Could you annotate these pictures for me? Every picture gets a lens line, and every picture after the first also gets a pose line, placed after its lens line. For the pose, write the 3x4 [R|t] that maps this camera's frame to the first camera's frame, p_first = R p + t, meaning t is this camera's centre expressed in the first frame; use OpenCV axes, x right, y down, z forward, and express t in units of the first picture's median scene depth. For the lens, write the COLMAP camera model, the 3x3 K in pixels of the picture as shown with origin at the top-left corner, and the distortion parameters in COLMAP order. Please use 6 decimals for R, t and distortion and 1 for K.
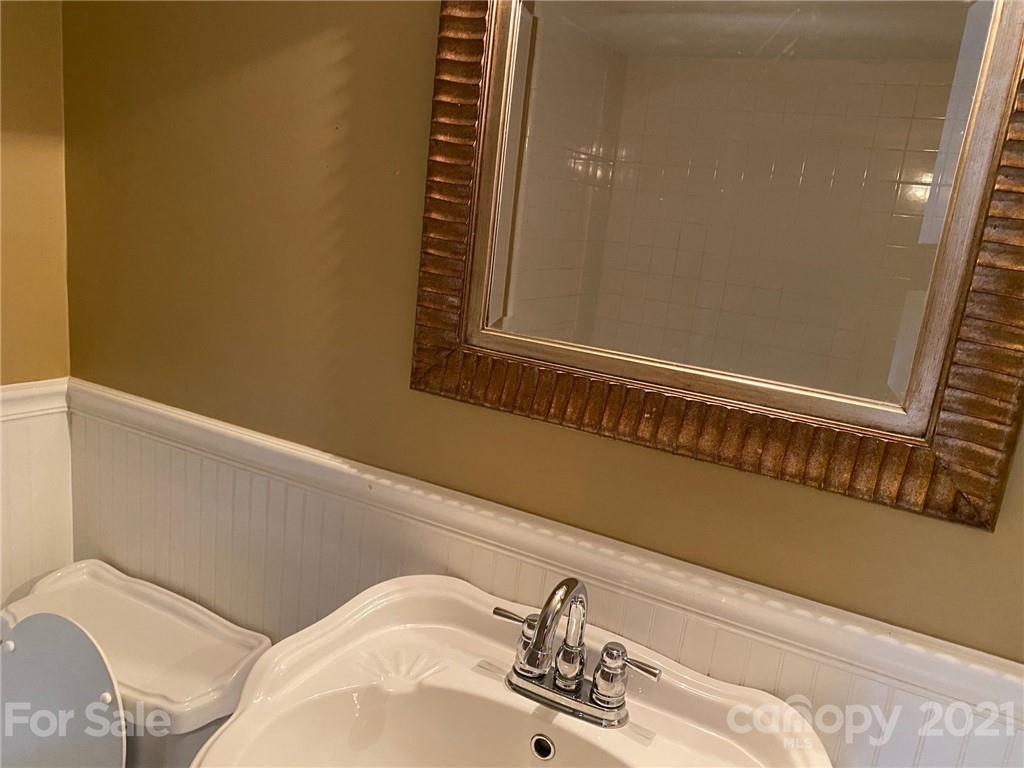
lens RADIAL K [[784.9, 0, 515.0], [0, 784.9, 392.2], [0, 0, 1]] dist [0.047965, -0.058279]
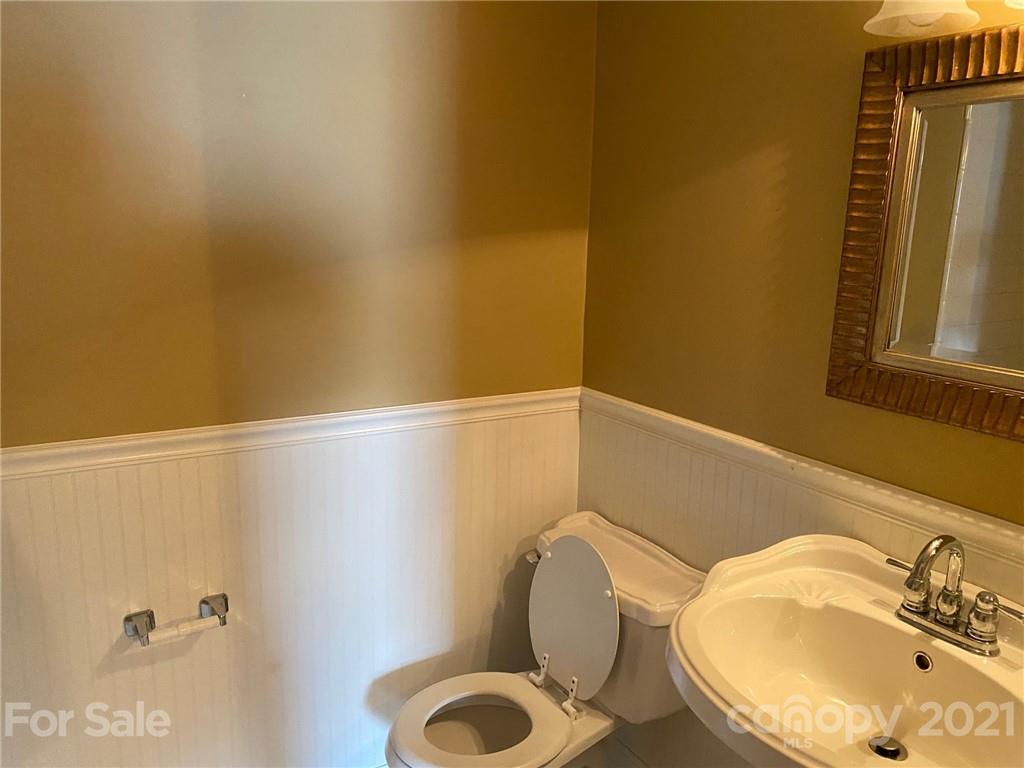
lens RADIAL K [[784.9, 0, 508.8], [0, 784.9, 395.7], [0, 0, 1]] dist [0.047965, -0.058279]
pose [[0.864011, 0.023151, -0.502941, 0.086757], [-0.038489, 0.999056, -0.020134, 0.048286], [0.502000, 0.036754, 0.864086, -0.490505]]
